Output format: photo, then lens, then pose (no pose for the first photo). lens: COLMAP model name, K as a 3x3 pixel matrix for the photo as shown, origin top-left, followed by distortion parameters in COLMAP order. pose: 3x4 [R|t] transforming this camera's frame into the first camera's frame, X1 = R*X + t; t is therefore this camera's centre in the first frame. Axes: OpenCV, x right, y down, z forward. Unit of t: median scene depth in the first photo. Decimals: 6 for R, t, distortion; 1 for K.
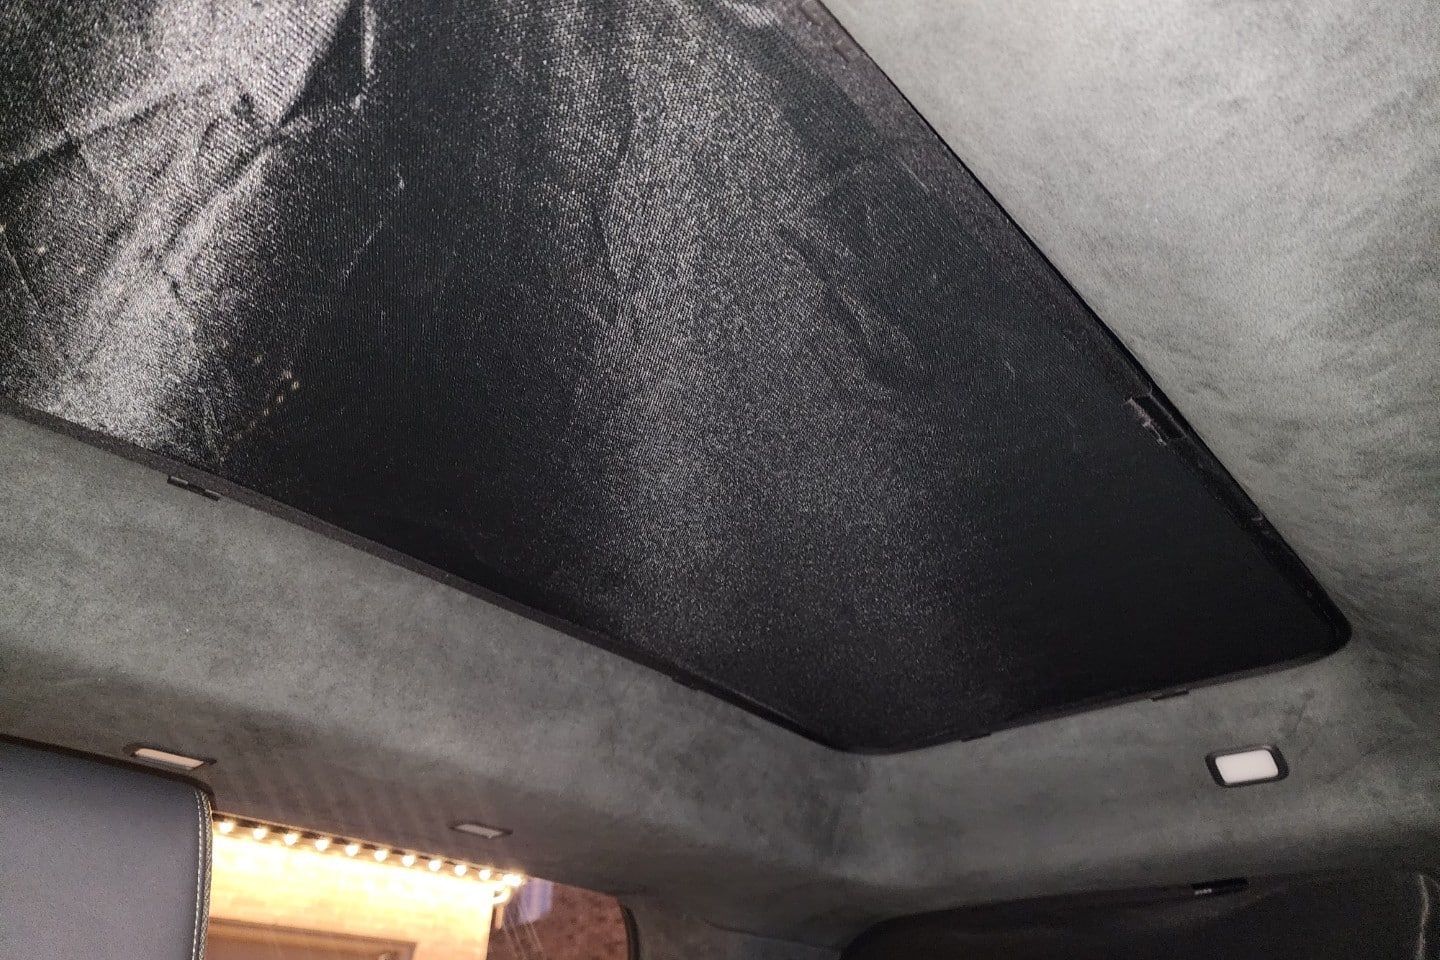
lens RADIAL K [[898.5, 0, 720.0], [0, 898.5, 480.0], [0, 0, 1]] dist [0.010334, 0.001236]
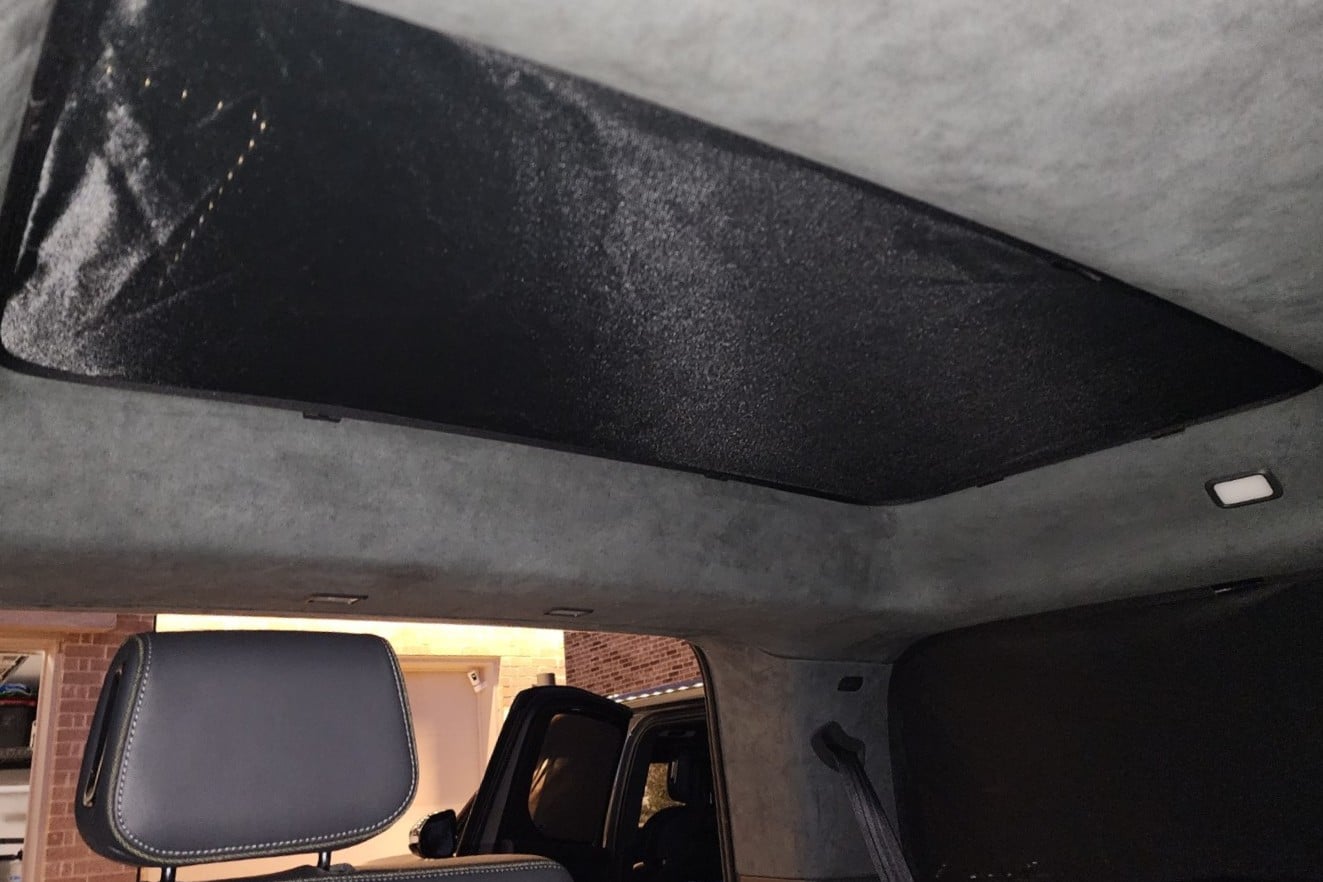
lens RADIAL K [[997.2, 0, 605.3], [0, 997.2, 393.8], [0, 0, 1]] dist [0.035972, -0.003643]
pose [[0.977217, -0.134378, -0.164286, 0.045052], [0.168271, 0.962269, 0.213831, -0.169018], [0.129353, -0.236604, 0.962957, -0.224938]]
